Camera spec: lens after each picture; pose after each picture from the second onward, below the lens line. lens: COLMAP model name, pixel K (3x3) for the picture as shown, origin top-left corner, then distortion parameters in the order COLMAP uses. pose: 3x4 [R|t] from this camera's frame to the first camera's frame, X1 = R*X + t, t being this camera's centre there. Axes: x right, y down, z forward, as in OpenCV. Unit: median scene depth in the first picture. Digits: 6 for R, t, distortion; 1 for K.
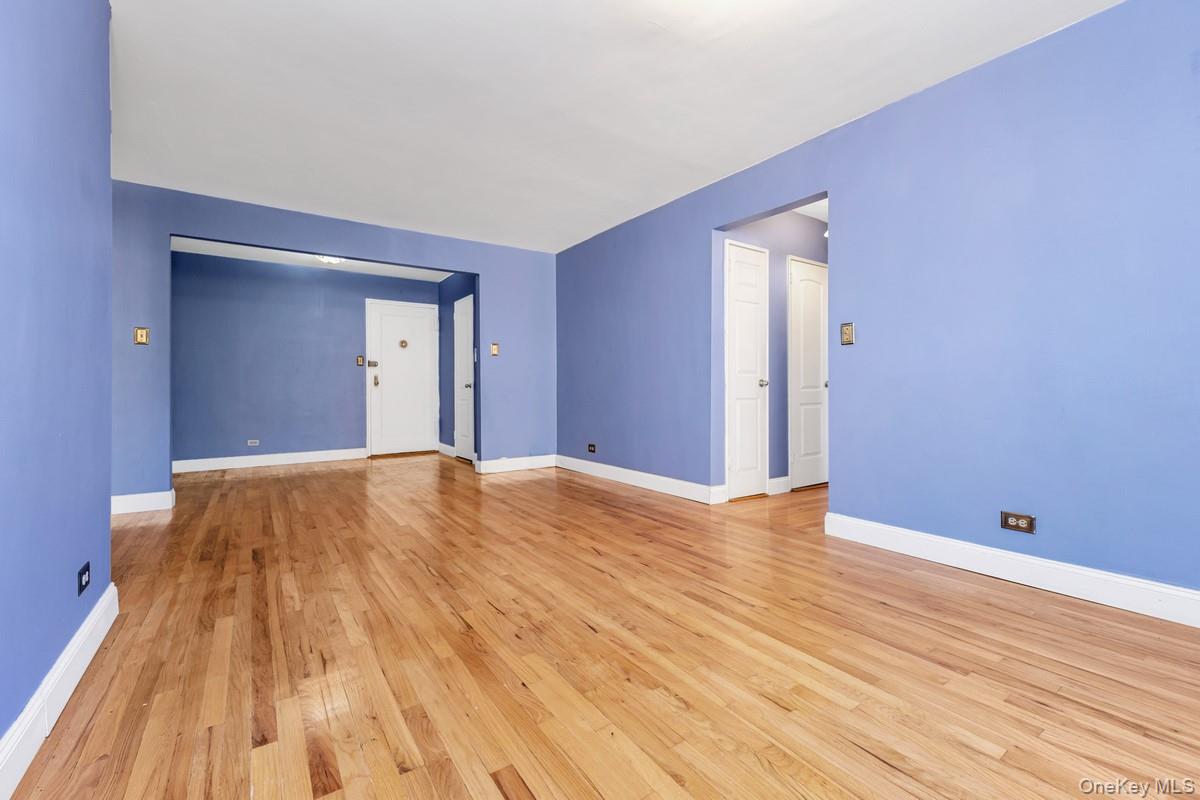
lens RADIAL K [[501.6, 0, 603.6], [0, 501.6, 394.7], [0, 0, 1]] dist [-0.000537, -0.000147]
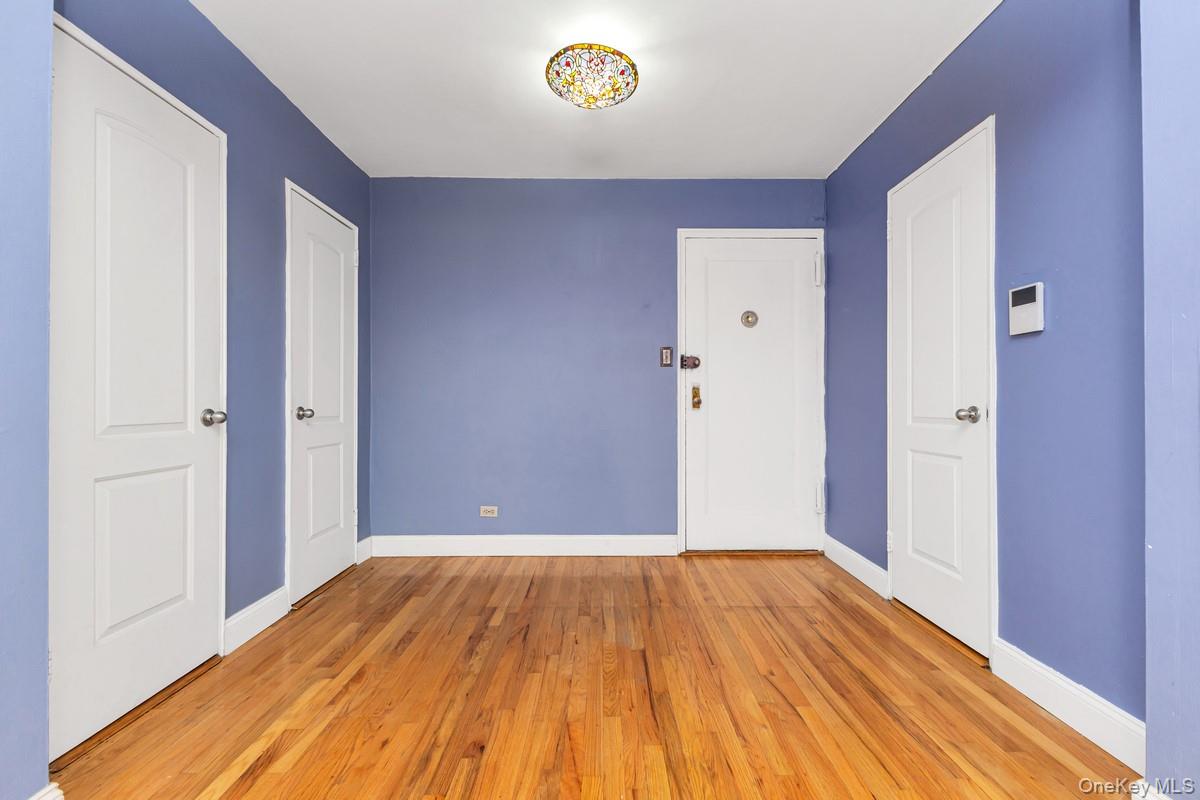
lens RADIAL K [[501.6, 0, 603.6], [0, 501.6, 394.7], [0, 0, 1]] dist [-0.000537, -0.000147]
pose [[0.824573, -0.001252, -0.565754, -0.255501], [-0.007118, 0.999895, -0.012587, -0.023557], [0.565711, 0.014406, 0.824478, 0.554680]]
